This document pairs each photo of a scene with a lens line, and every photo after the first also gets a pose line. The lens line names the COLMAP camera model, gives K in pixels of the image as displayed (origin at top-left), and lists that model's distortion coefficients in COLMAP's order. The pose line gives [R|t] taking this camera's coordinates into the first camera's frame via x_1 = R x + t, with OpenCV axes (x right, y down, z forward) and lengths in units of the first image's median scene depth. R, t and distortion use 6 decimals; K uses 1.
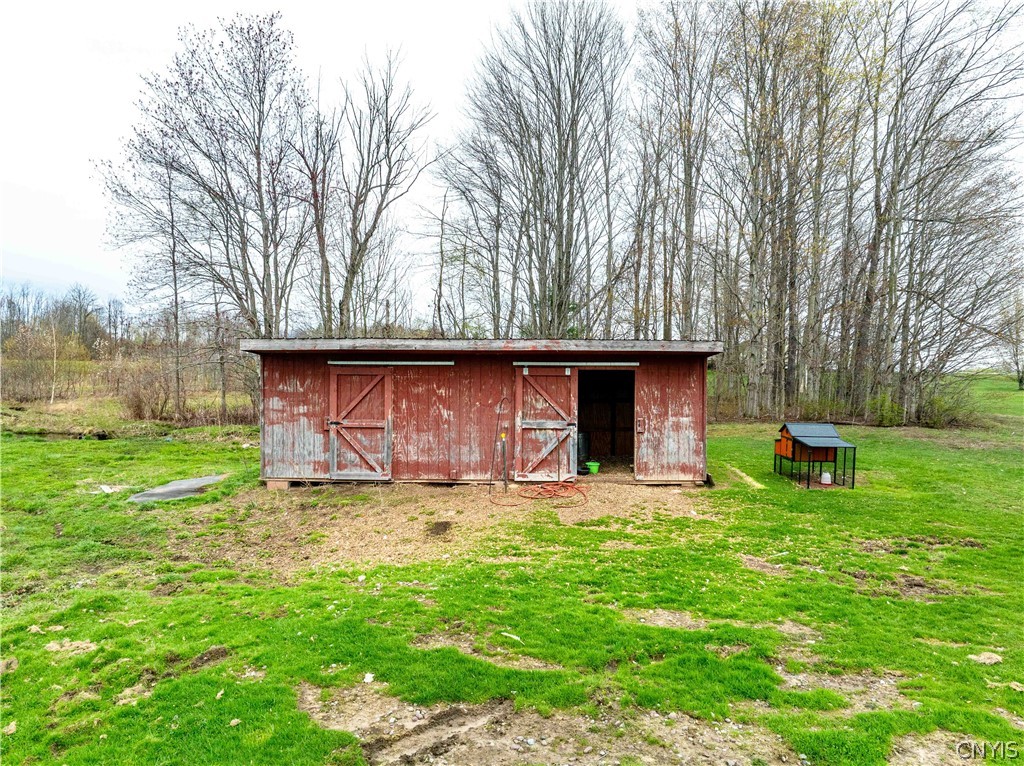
lens RADIAL K [[722.1, 0, 512.0], [0, 722.1, 383.0], [0, 0, 1]] dist [-0.022765, 0.005510]
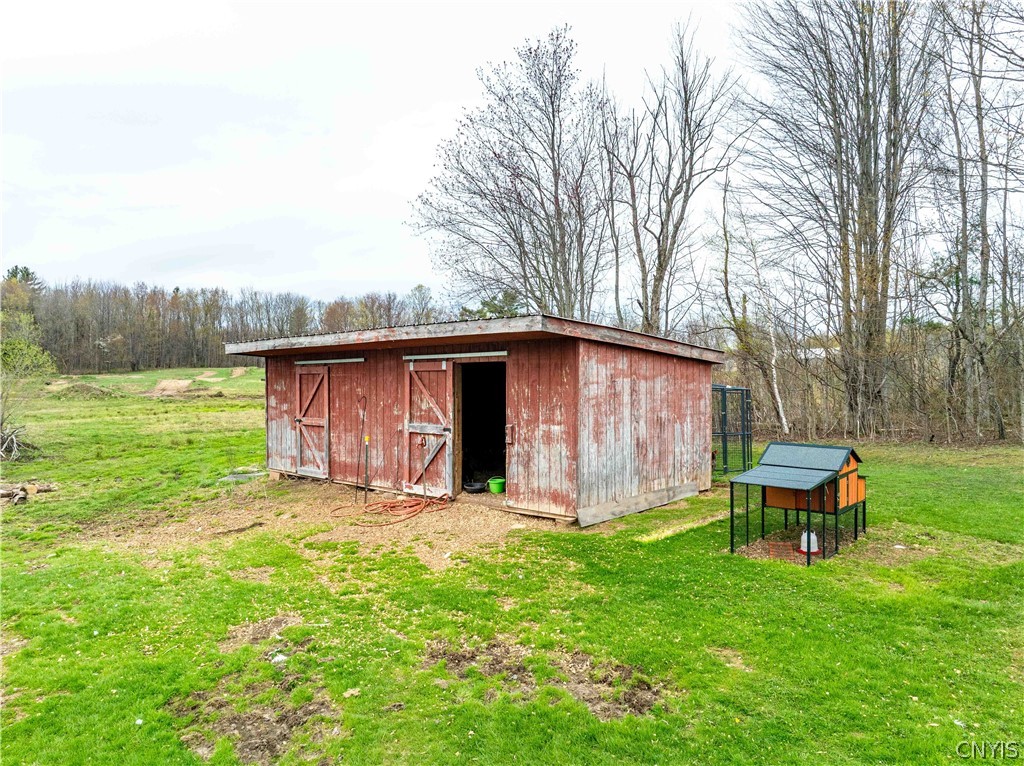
lens RADIAL K [[722.1, 0, 512.0], [0, 722.1, 383.0], [0, 0, 1]] dist [-0.022765, 0.005510]
pose [[0.728007, -0.009935, -0.685498, 0.696893], [0.002050, 0.999922, -0.012315, 0.014542], [0.685567, 0.007561, 0.727971, 0.450977]]
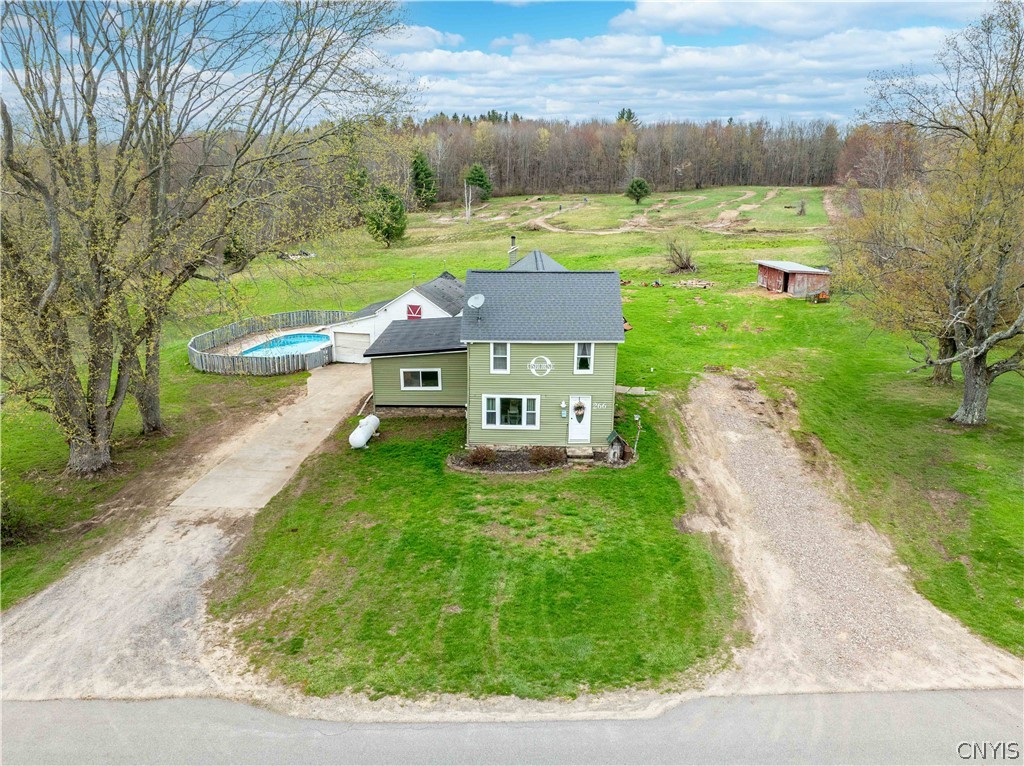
lens RADIAL K [[722.1, 0, 512.0], [0, 722.1, 383.0], [0, 0, 1]] dist [-0.022765, 0.005510]
pose [[0.109079, 0.273444, -0.955683, 5.036895], [0.002892, 0.961328, 0.275390, -0.689276], [0.994029, -0.032803, 0.104070, -1.514181]]
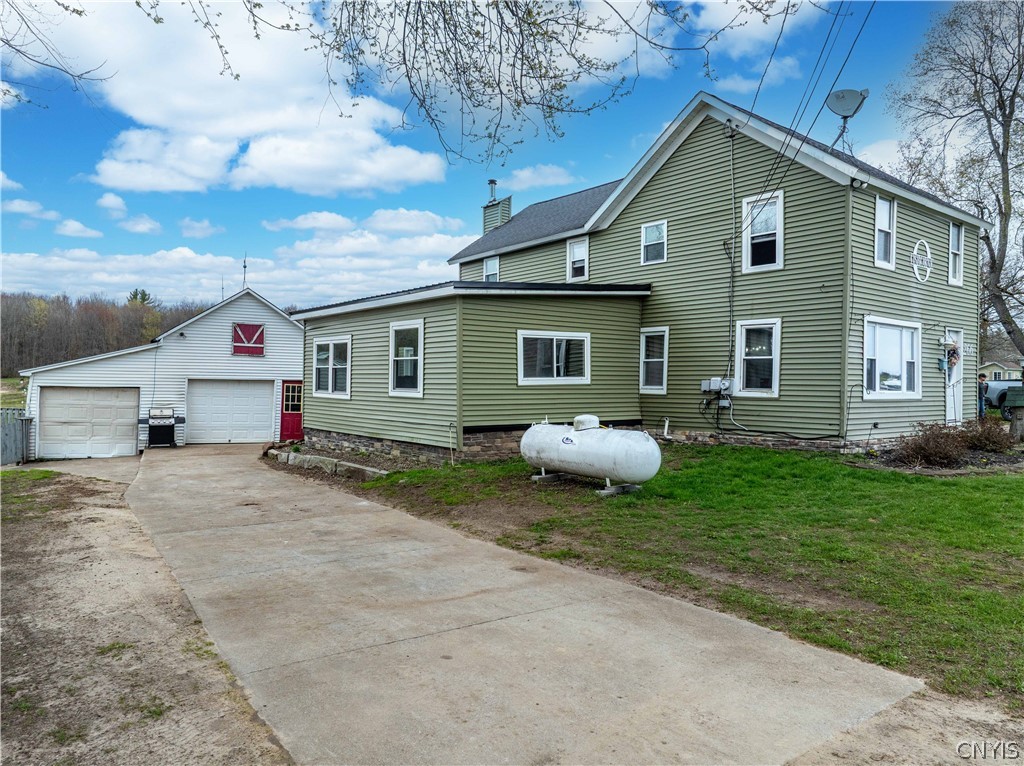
lens RADIAL K [[722.1, 0, 512.0], [0, 722.1, 383.0], [0, 0, 1]] dist [-0.022765, 0.005510]
pose [[0.715230, -0.008922, -0.698832, 3.279738], [0.005438, 0.999959, -0.007200, 0.035864], [0.698868, 0.001349, 0.715249, -2.368757]]
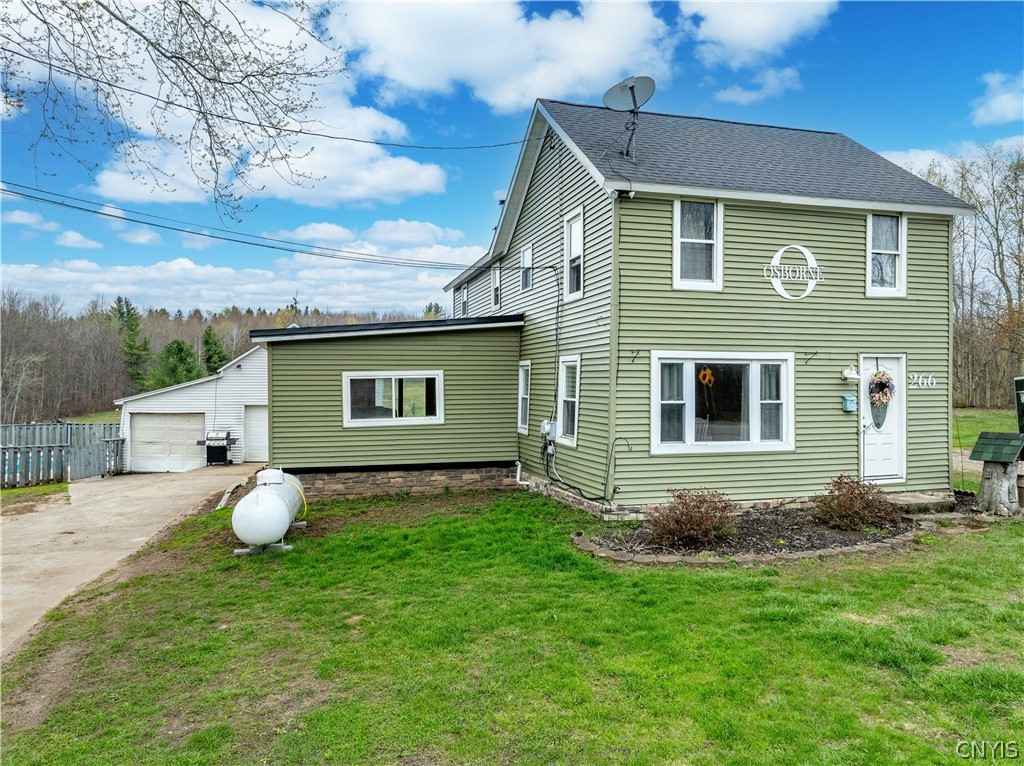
lens RADIAL K [[732.9, 0, 512.0], [0, 732.9, 383.0], [0, 0, 1]] dist [-0.023407, 0.006284]
pose [[0.384246, -0.014940, -0.923110, 3.617539], [0.011294, 0.999870, -0.011481, -0.015784], [0.923162, -0.006014, 0.384365, -1.814065]]
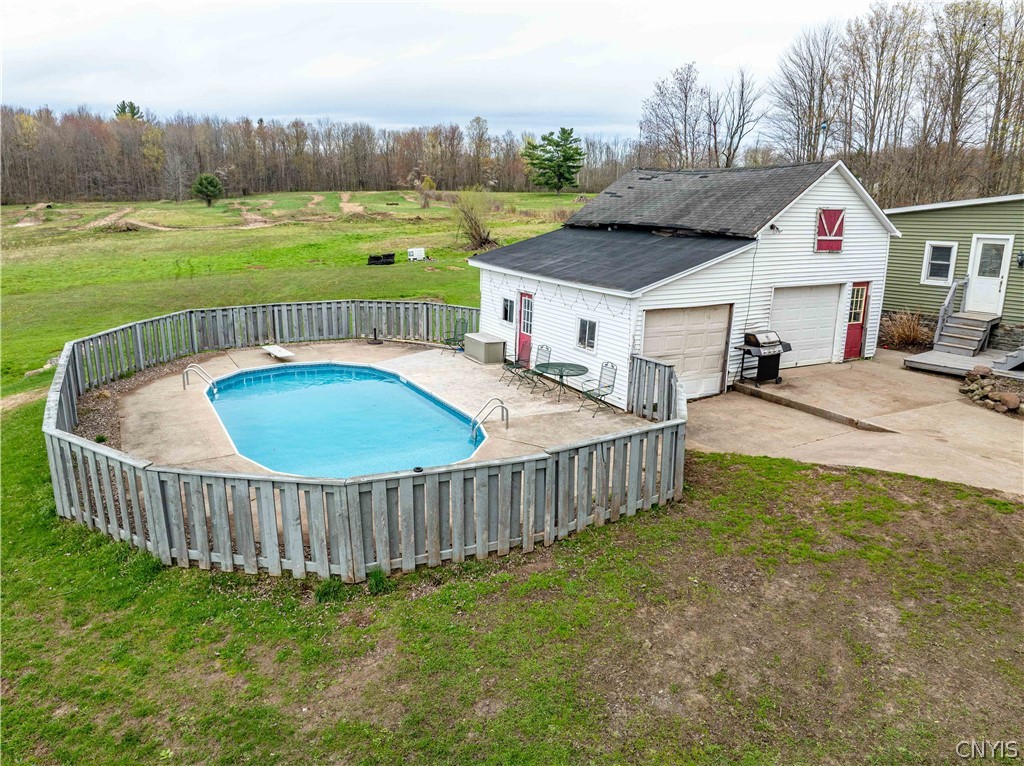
lens RADIAL K [[722.1, 0, 512.0], [0, 722.1, 383.0], [0, 0, 1]] dist [-0.022765, 0.005510]
pose [[0.737261, 0.156436, -0.657248, 2.136793], [0.008820, 0.970512, 0.240892, -0.127810], [0.675551, -0.183397, 0.714140, -2.911430]]
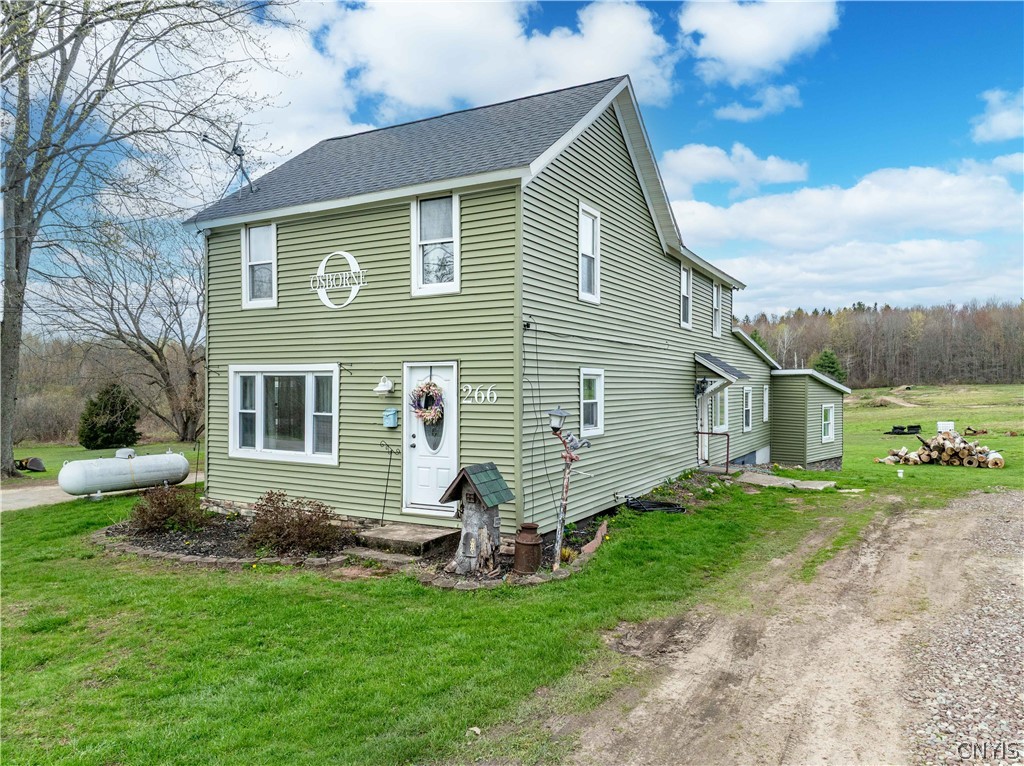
lens RADIAL K [[732.9, 0, 512.0], [0, 732.9, 383.0], [0, 0, 1]] dist [-0.023407, 0.006284]
pose [[-0.378800, -0.017104, -0.925321, 3.641527], [-0.000741, 0.999834, -0.018179, -0.020480], [0.925478, -0.006200, -0.378750, -0.732061]]
